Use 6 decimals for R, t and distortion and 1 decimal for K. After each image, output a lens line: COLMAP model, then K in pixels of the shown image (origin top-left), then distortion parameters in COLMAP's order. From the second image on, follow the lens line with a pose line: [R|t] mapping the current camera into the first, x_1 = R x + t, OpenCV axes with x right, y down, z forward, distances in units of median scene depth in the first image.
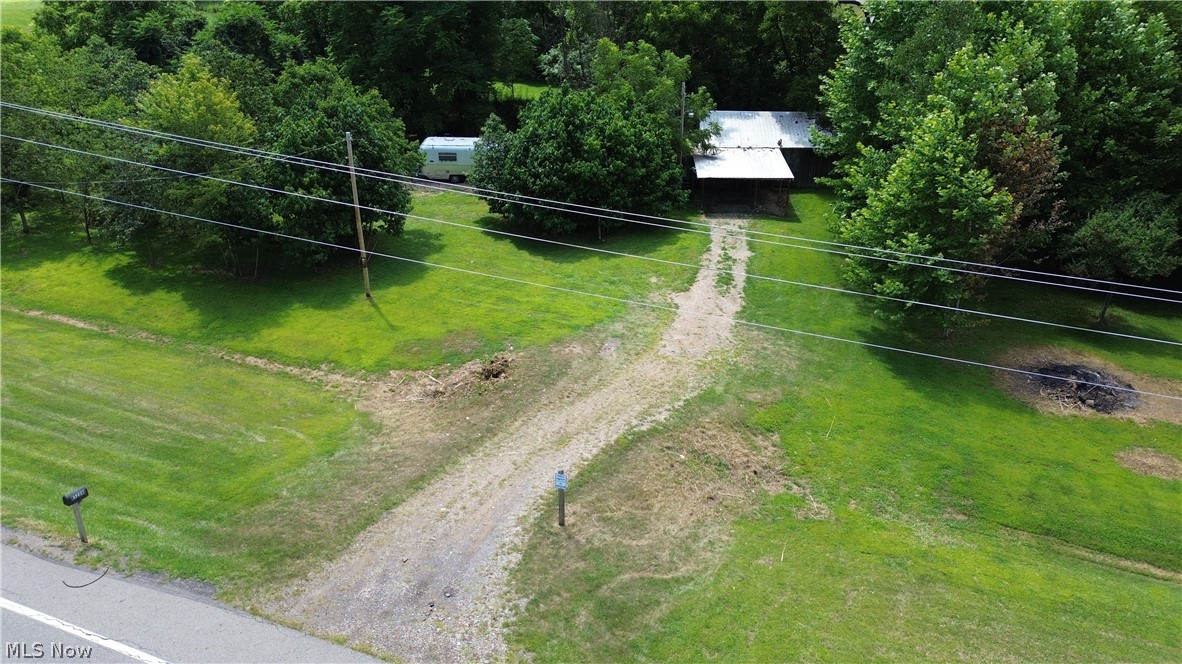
lens RADIAL K [[825.4, 0, 591.0], [0, 825.4, 332.0], [0, 0, 1]] dist [0.064541, -0.062893]
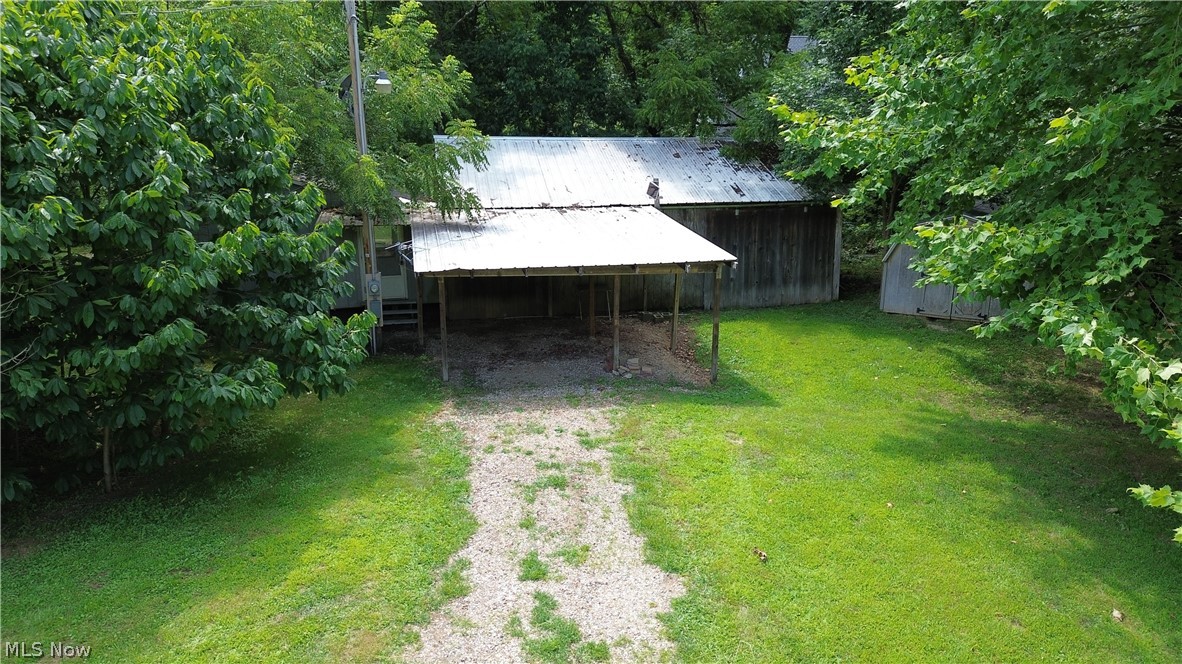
lens RADIAL K [[825.4, 0, 591.0], [0, 825.4, 332.0], [0, 0, 1]] dist [0.064541, -0.062893]
pose [[0.969435, -0.060205, 0.237845, 0.116724], [0.109496, 0.973694, -0.199827, -0.102867], [-0.219558, 0.219762, 0.950526, 0.711776]]
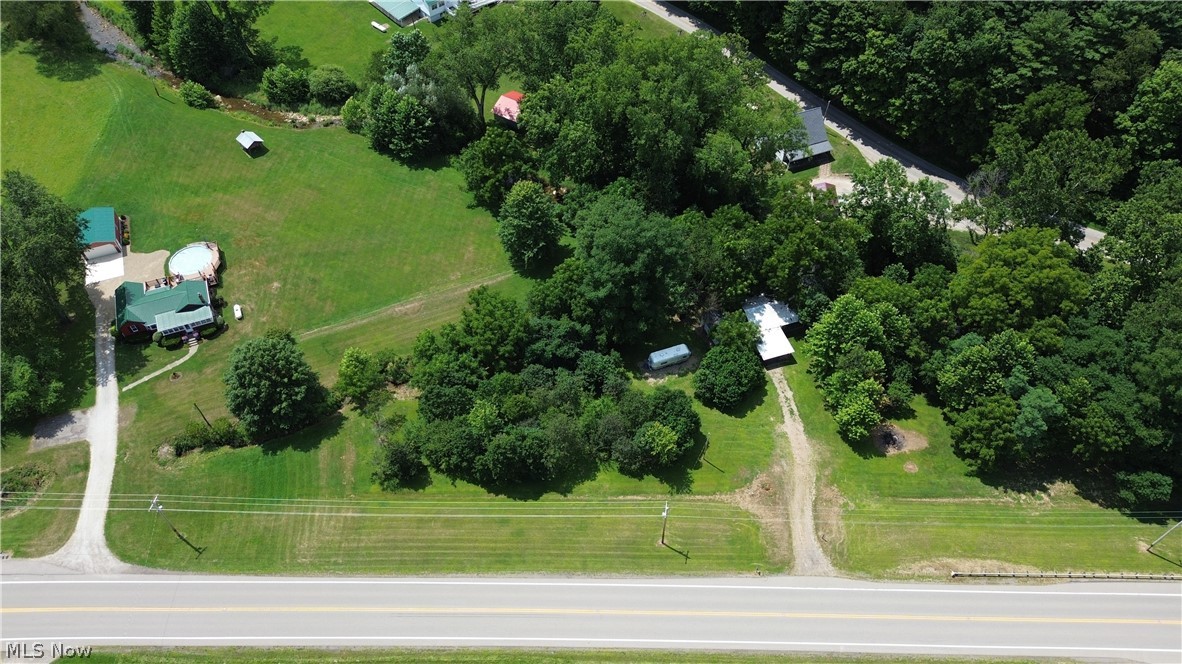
lens RADIAL K [[825.4, 0, 591.0], [0, 825.4, 332.0], [0, 0, 1]] dist [0.064541, -0.062893]
pose [[0.935337, -0.281660, 0.214036, -0.974752], [0.163949, 0.881275, 0.443254, -1.577571], [-0.313472, -0.379501, 0.870468, -1.205511]]
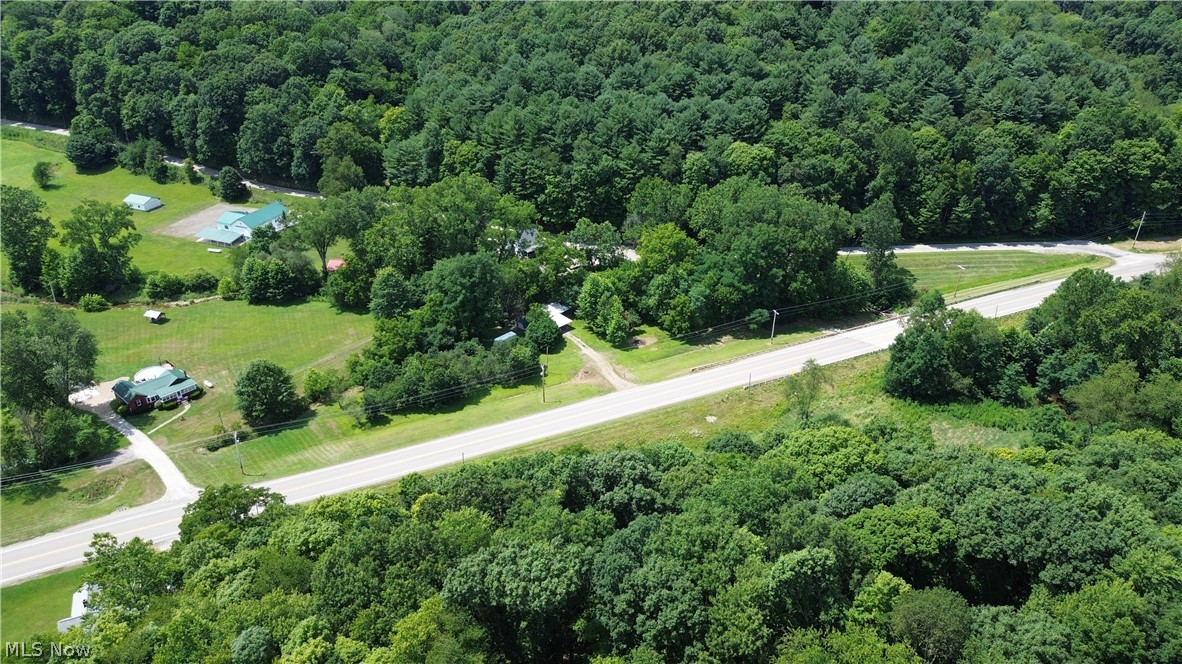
lens RADIAL K [[825.4, 0, 591.0], [0, 825.4, 332.0], [0, 0, 1]] dist [0.064541, -0.062893]
pose [[0.675868, -0.357256, 0.644648, -2.761920], [0.323979, 0.929639, 0.175525, -0.912174], [-0.661997, 0.090220, 0.744056, -2.612418]]
